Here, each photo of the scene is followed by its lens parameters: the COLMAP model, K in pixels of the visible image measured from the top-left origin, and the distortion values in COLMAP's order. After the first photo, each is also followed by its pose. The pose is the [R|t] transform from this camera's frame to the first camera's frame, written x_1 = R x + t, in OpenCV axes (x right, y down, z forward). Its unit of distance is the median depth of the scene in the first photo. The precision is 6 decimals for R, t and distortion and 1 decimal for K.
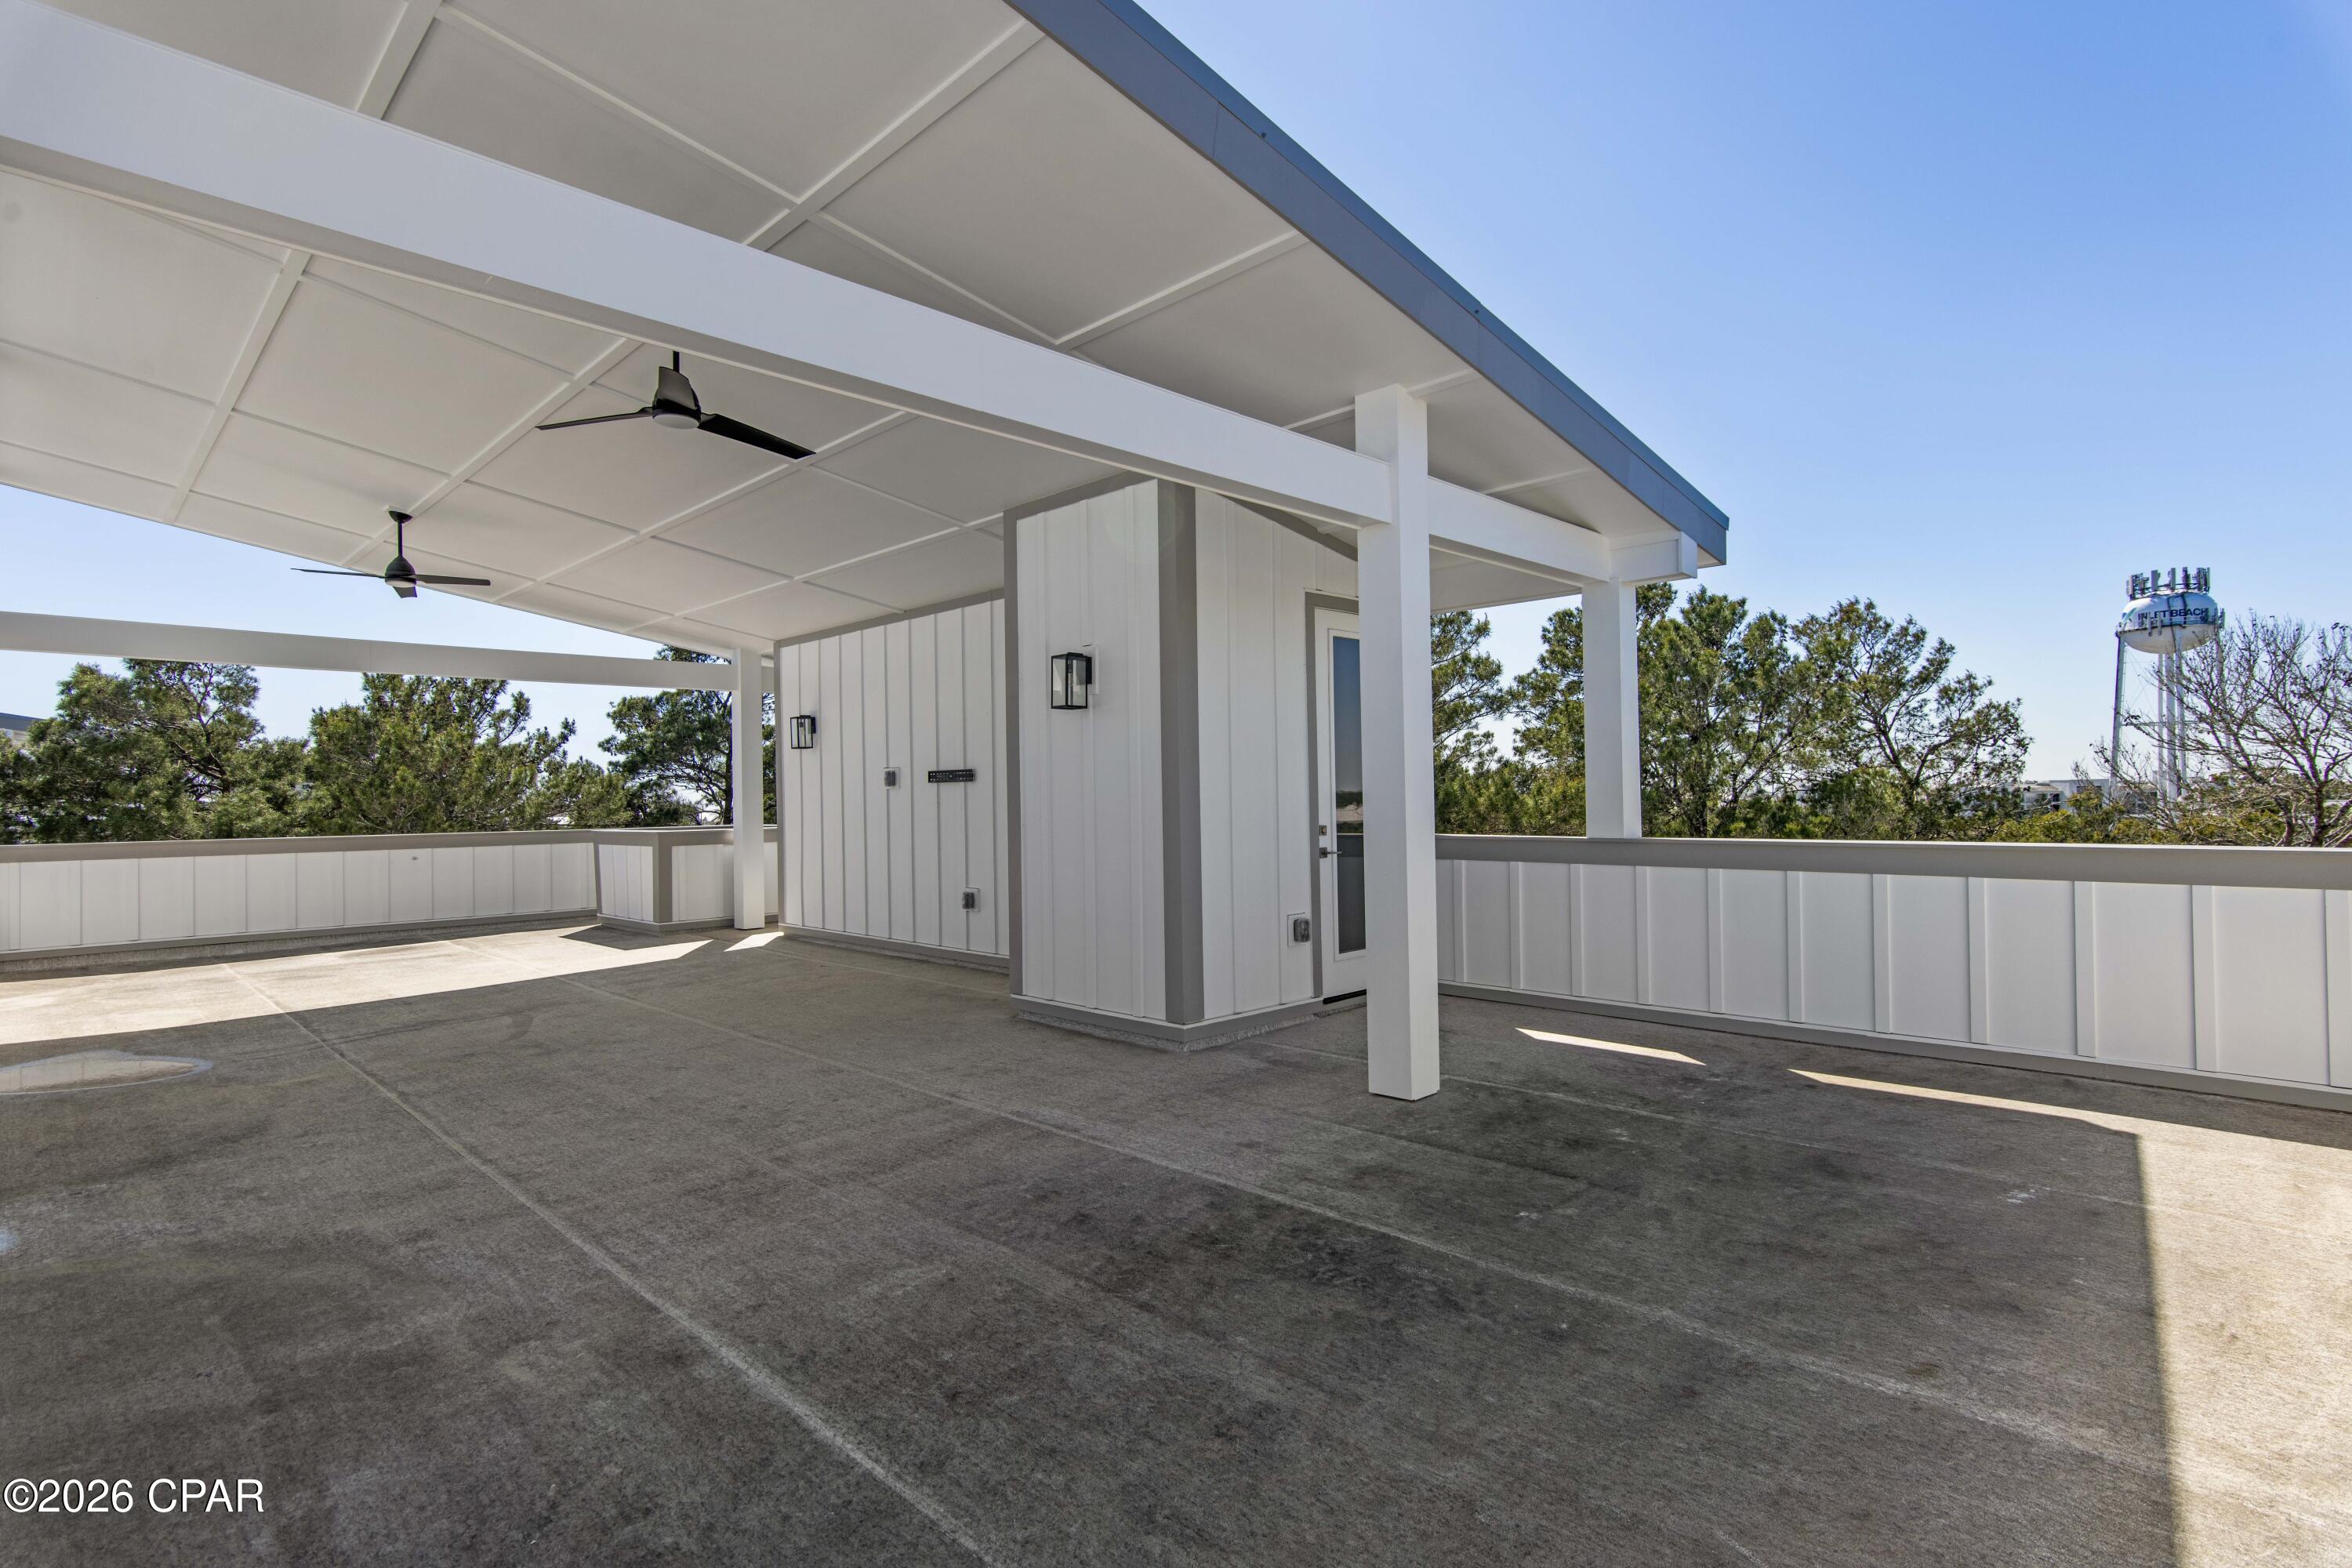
lens RADIAL K [[1143.3, 0, 1178.9], [0, 1143.3, 790.0], [0, 0, 1]] dist [0.004200, -0.001405]
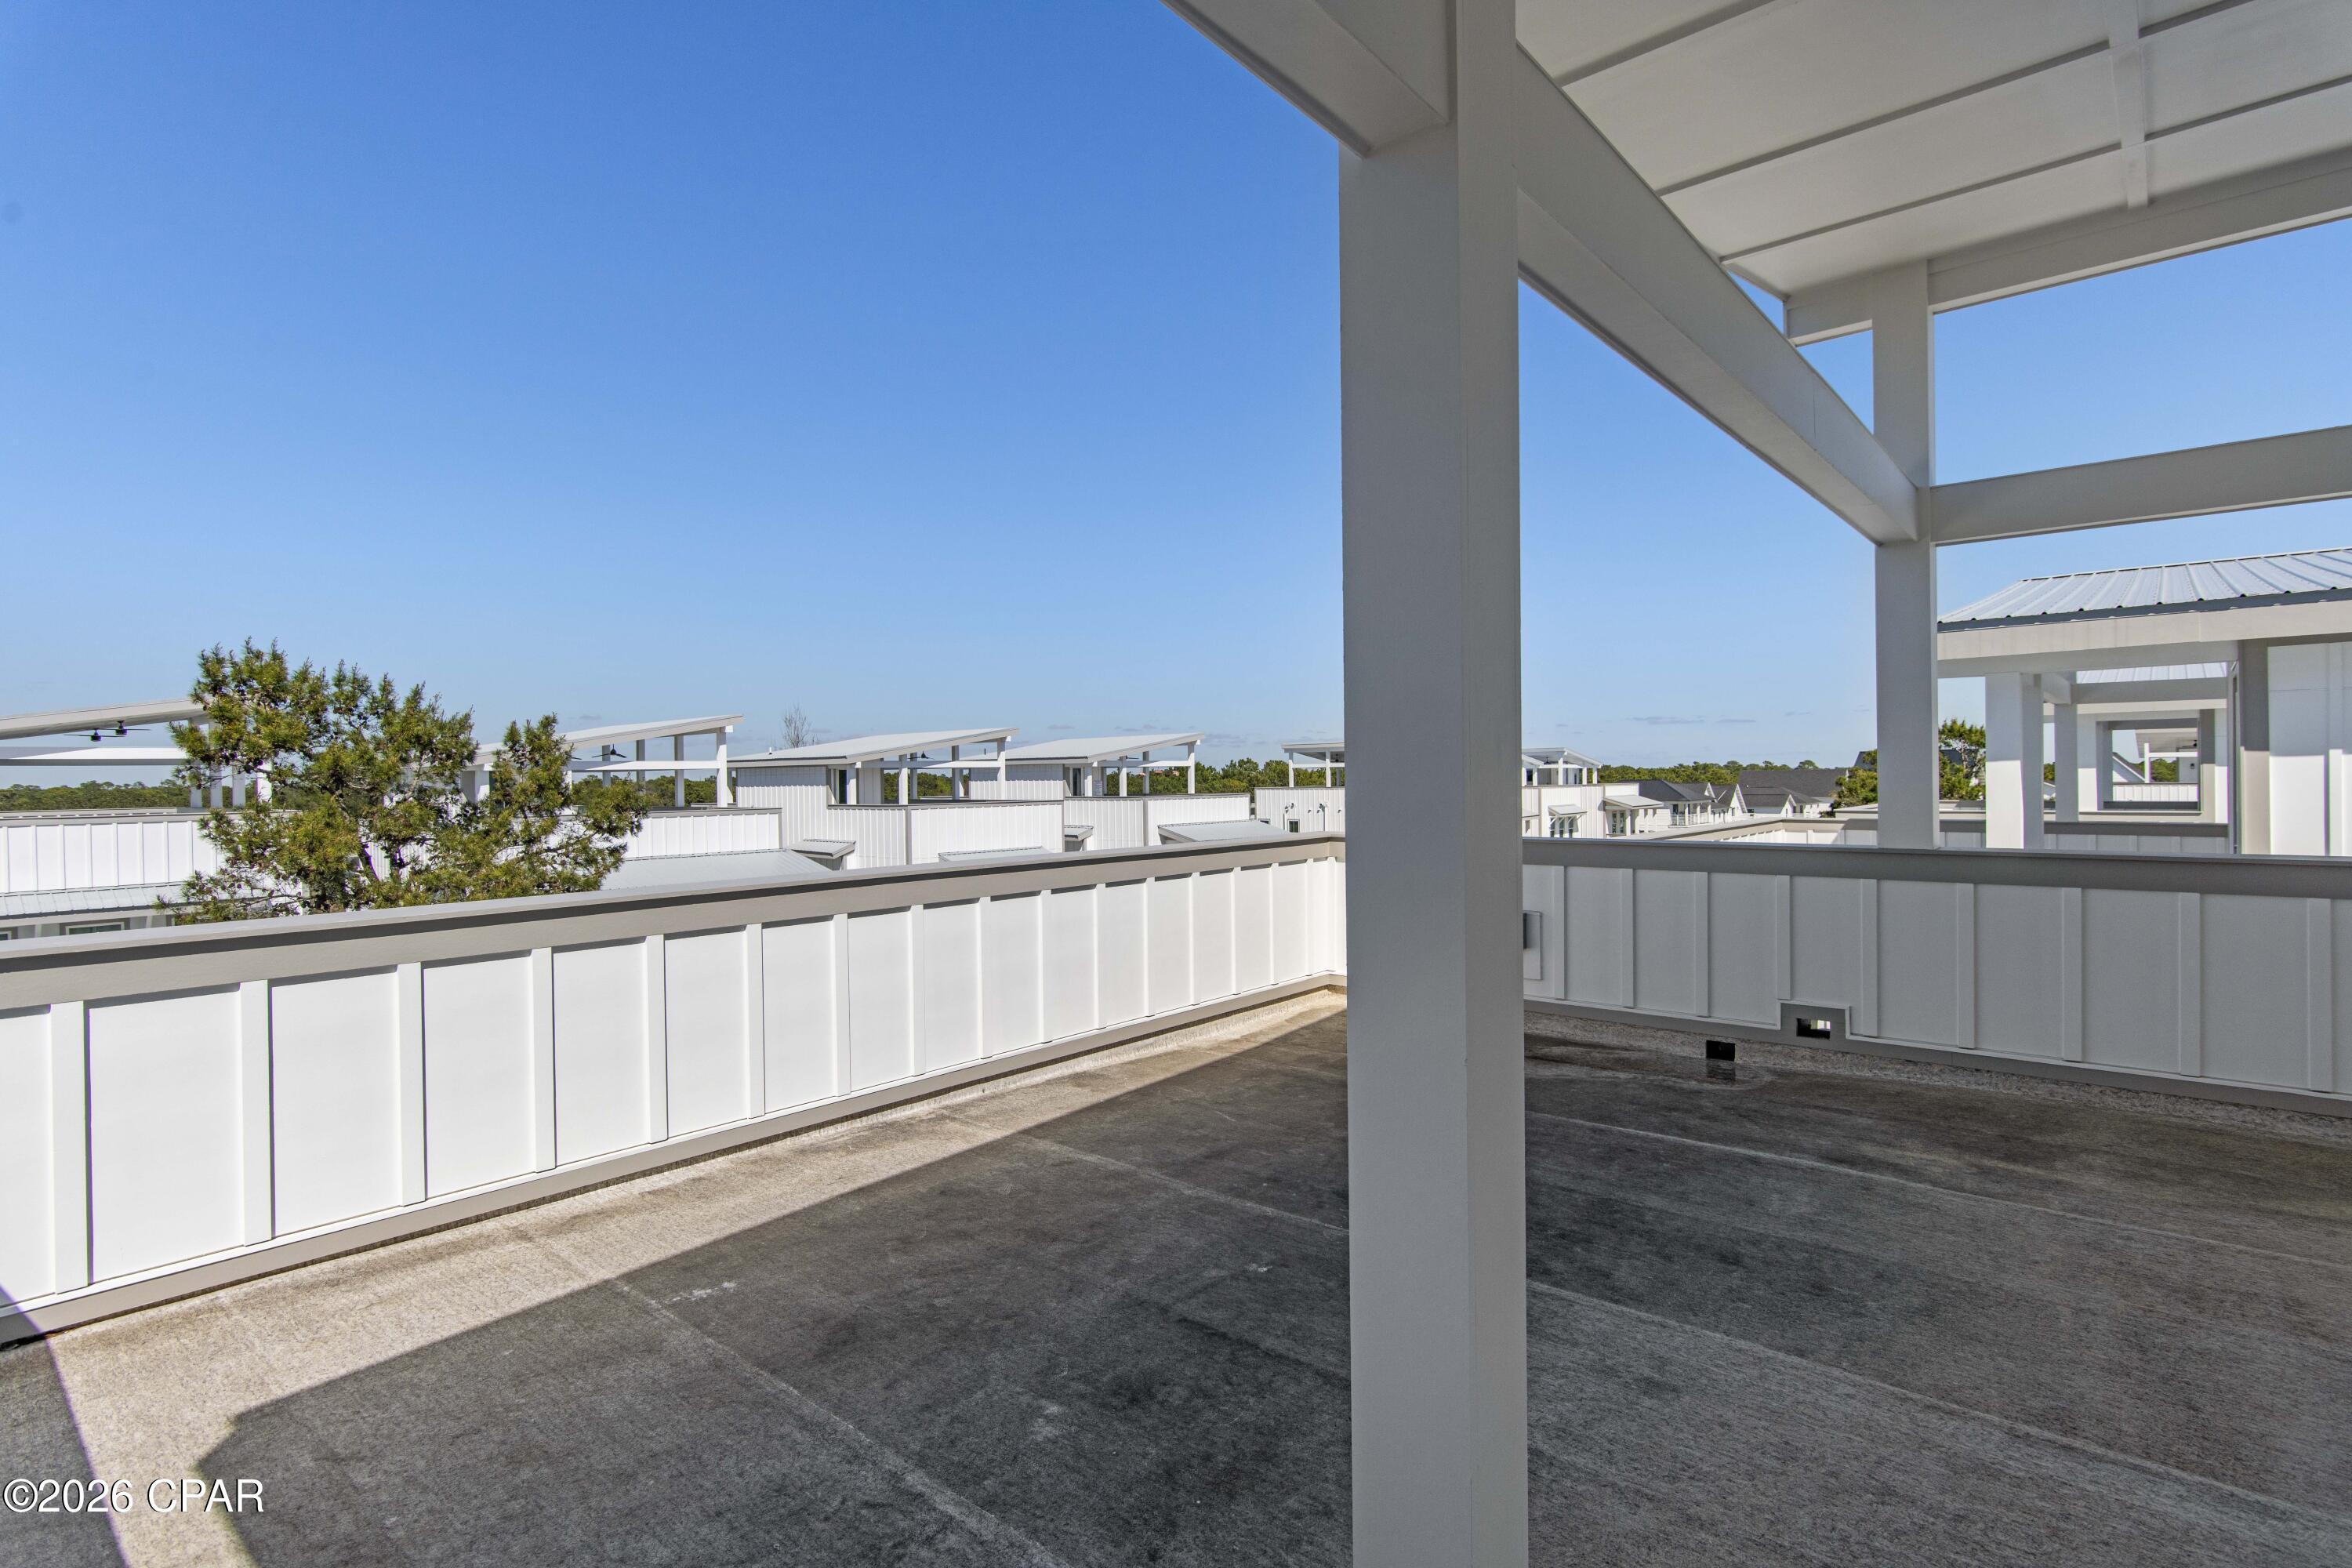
lens RADIAL K [[1135.9, 0, 1180.0], [0, 1135.9, 792.6], [0, 0, 1]] dist [0.003546, 0.000223]
pose [[-0.996461, 0.030184, -0.078454, 0.431888], [0.029689, 0.999531, 0.007472, -0.028226], [0.078642, 0.005116, -0.996890, 1.927368]]
